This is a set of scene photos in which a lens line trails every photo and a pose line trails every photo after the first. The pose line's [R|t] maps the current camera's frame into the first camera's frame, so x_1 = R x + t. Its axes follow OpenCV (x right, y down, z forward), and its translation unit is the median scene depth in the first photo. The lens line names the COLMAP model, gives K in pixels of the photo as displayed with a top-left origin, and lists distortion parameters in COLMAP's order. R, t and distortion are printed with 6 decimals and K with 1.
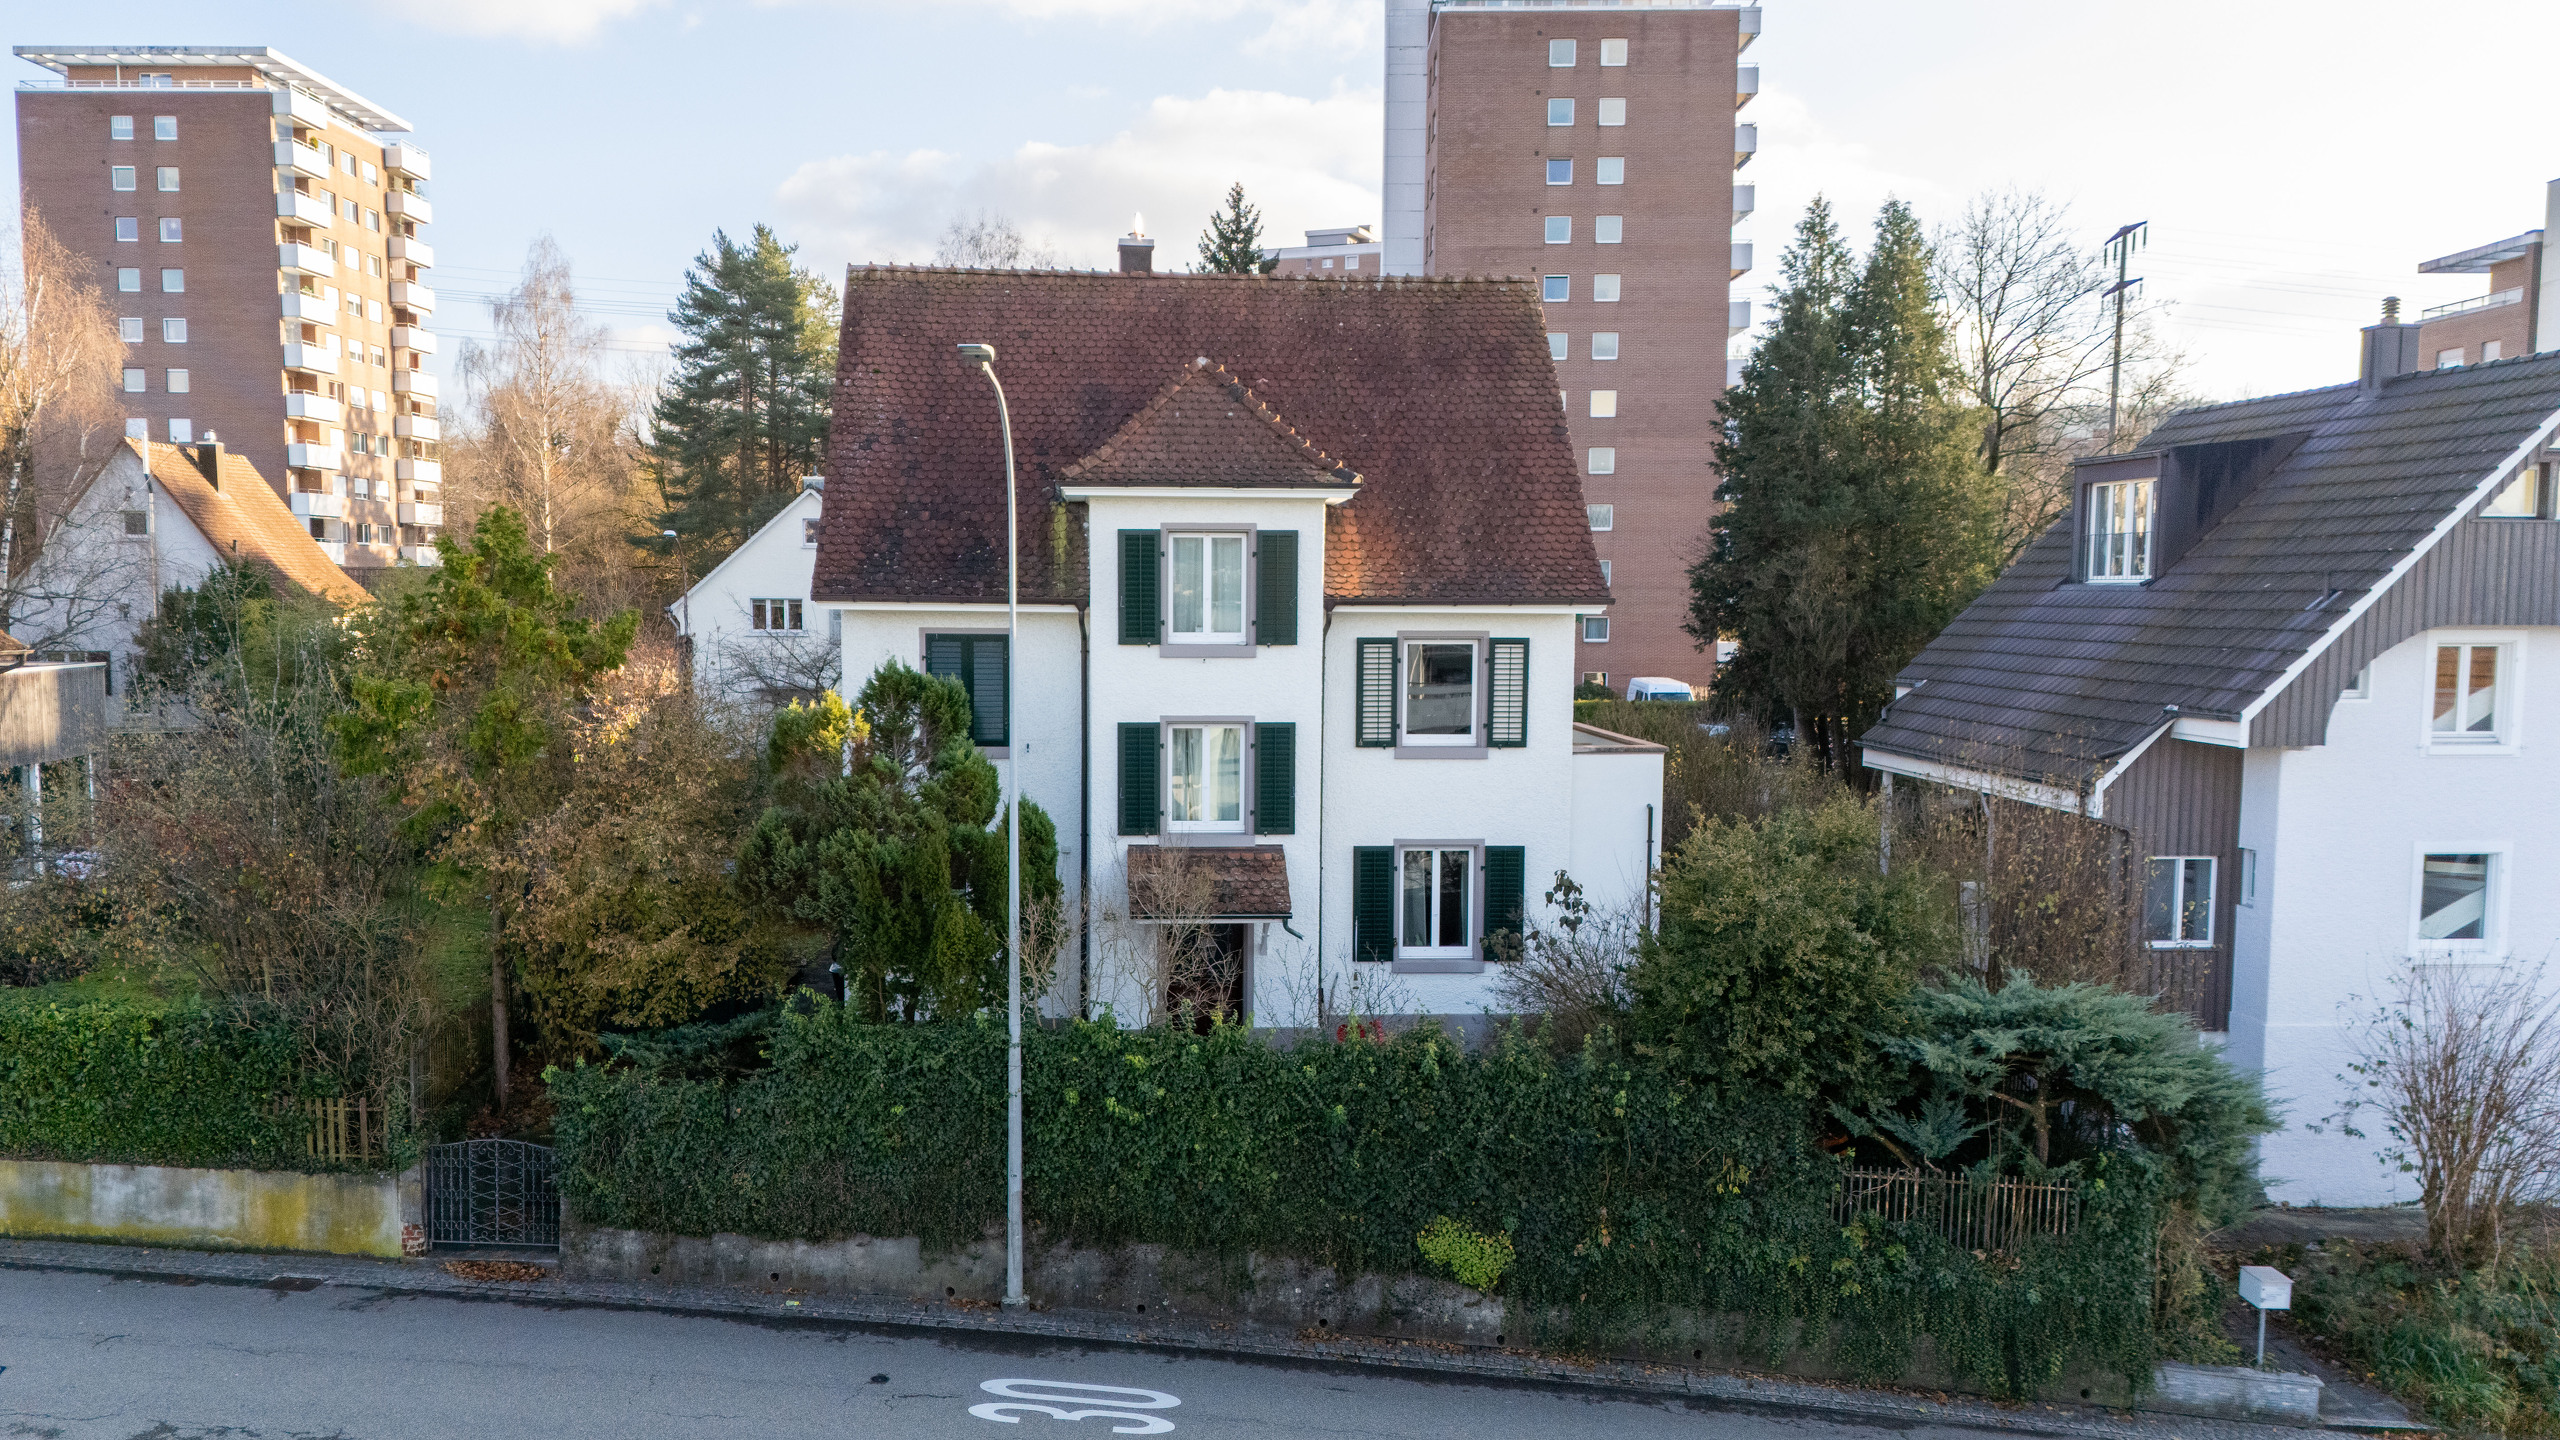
lens RADIAL K [[1889.0, 0, 1353.9], [0, 1889.0, 824.4], [0, 0, 1]] dist [0.066763, -0.035125]
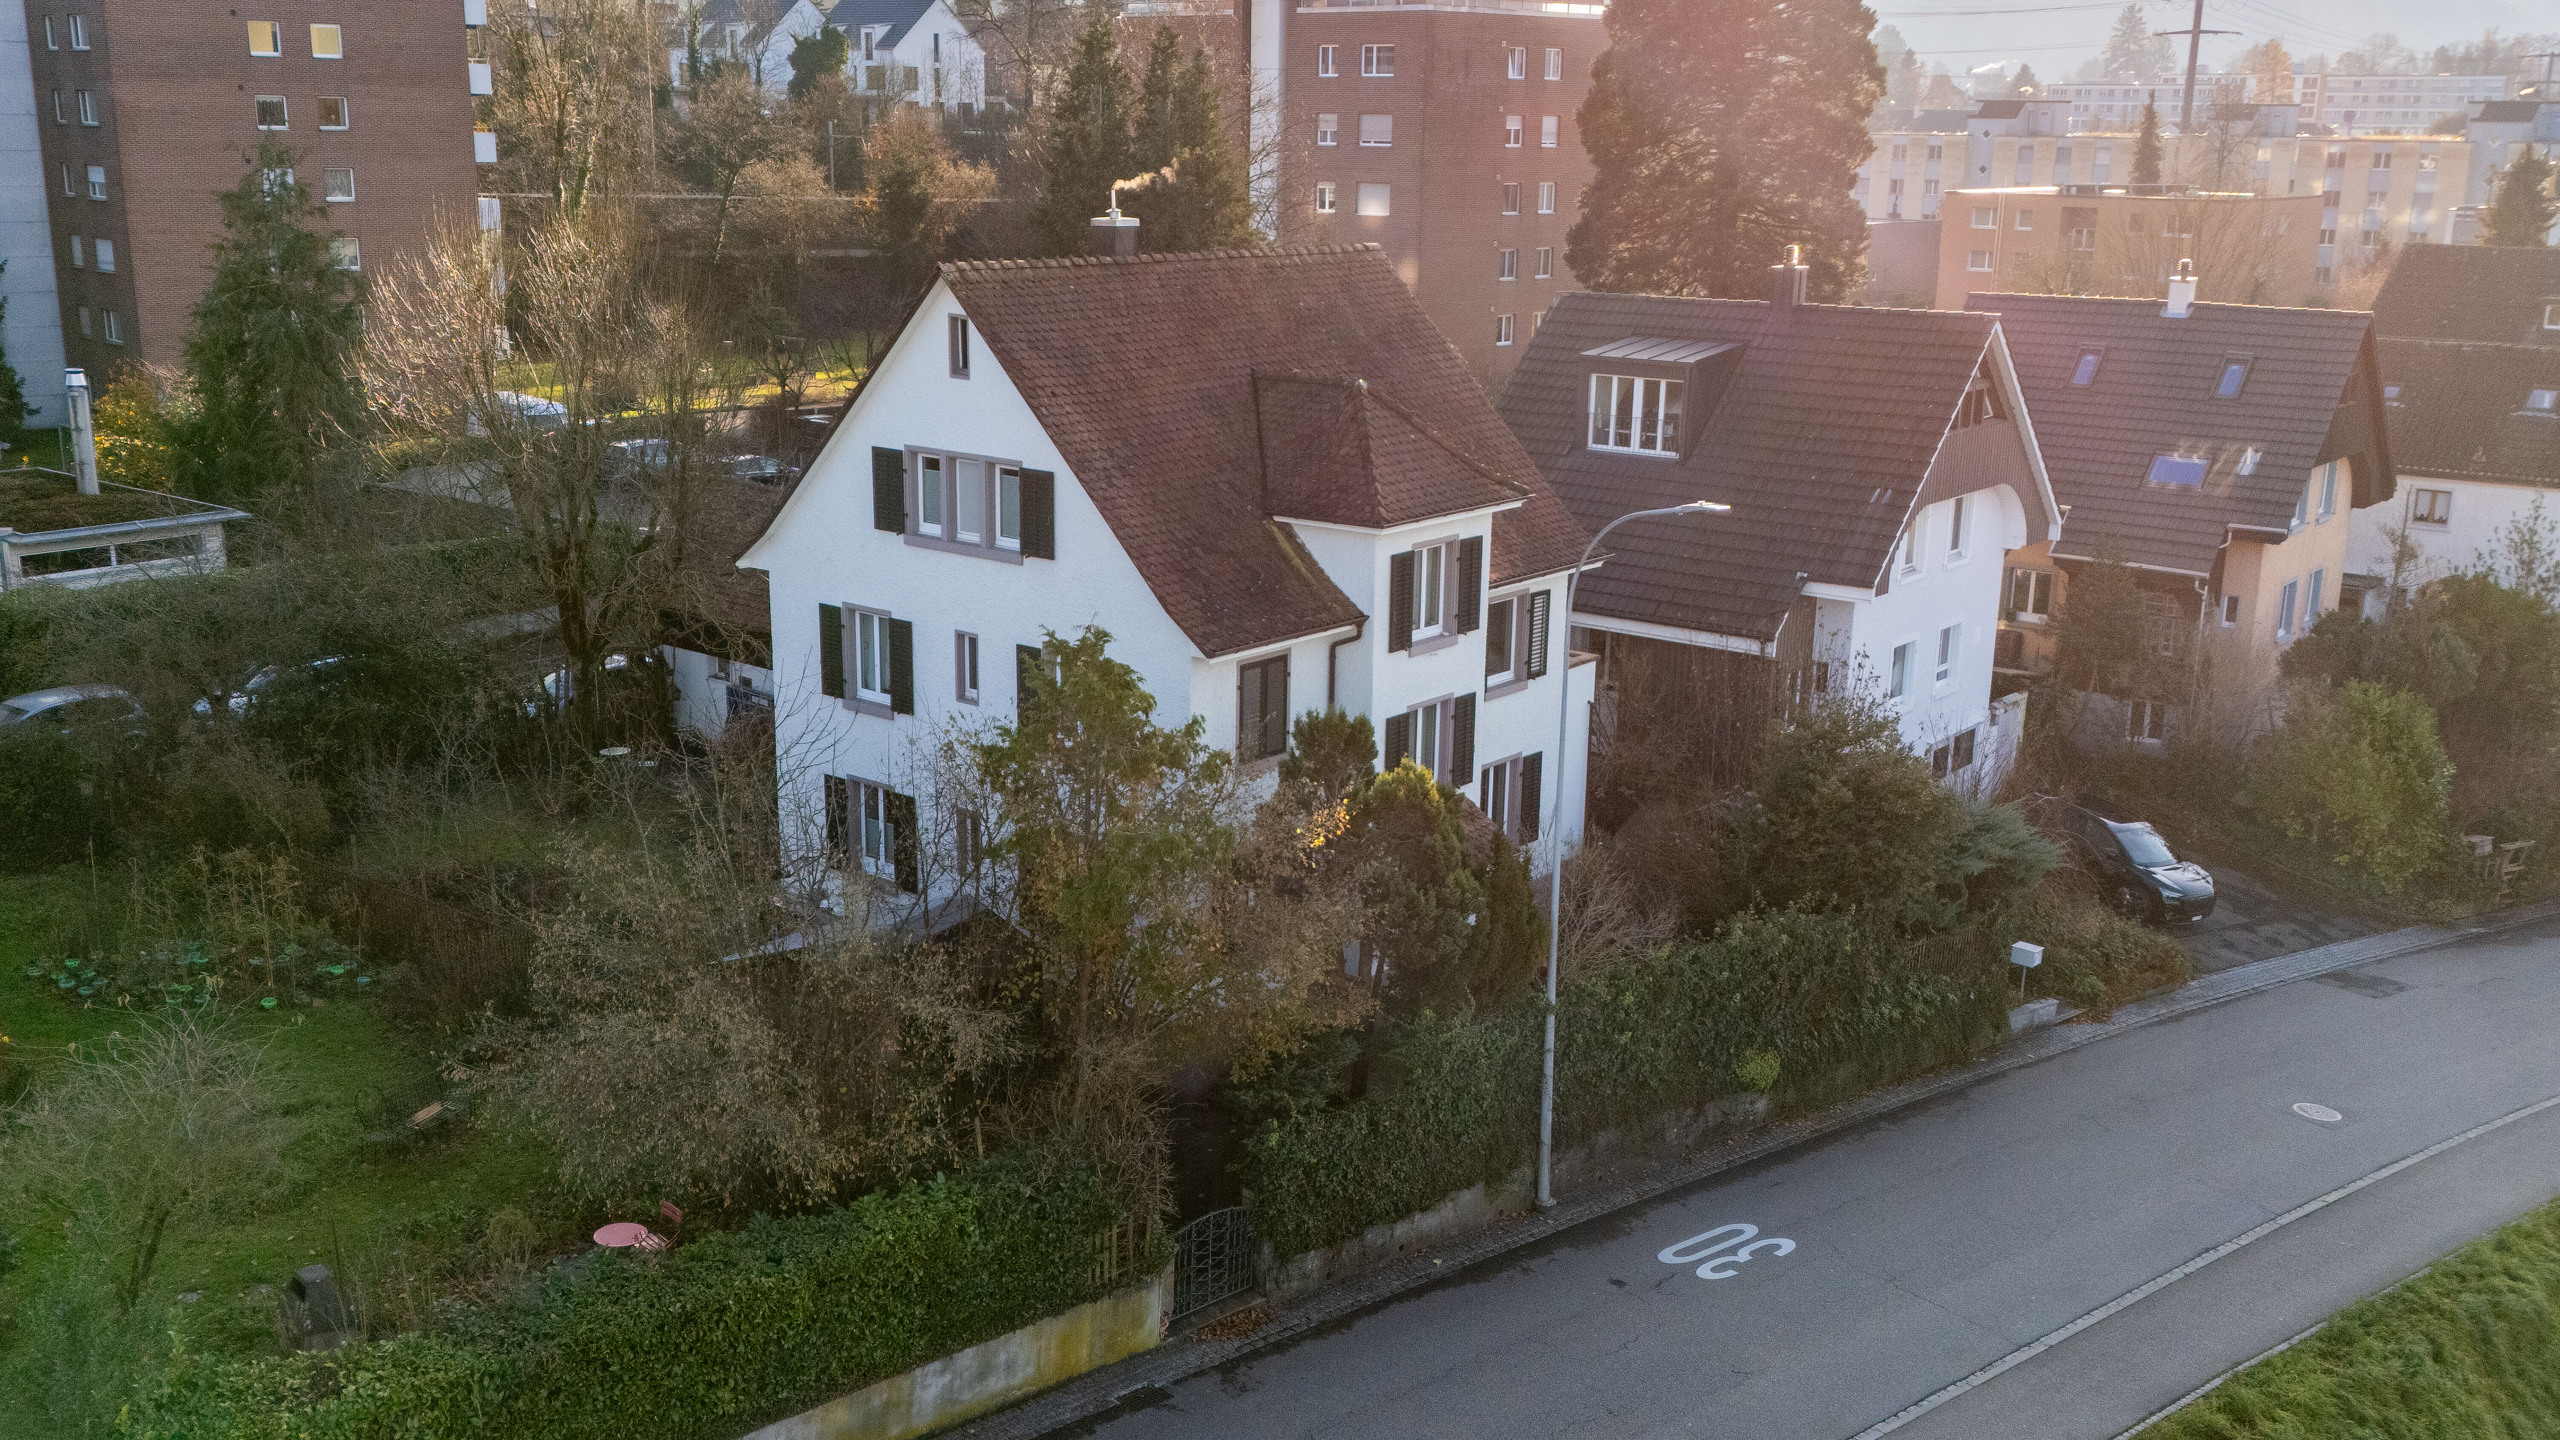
lens RADIAL K [[2146.6, 0, 1343.4], [0, 2146.6, 709.1], [0, 0, 1]] dist [0.074473, 0.002080]
pose [[0.704469, -0.163994, 0.690528, -1.056879], [0.061773, 0.983414, 0.170531, -0.286359], [-0.707041, -0.077478, 0.702915, 0.090060]]
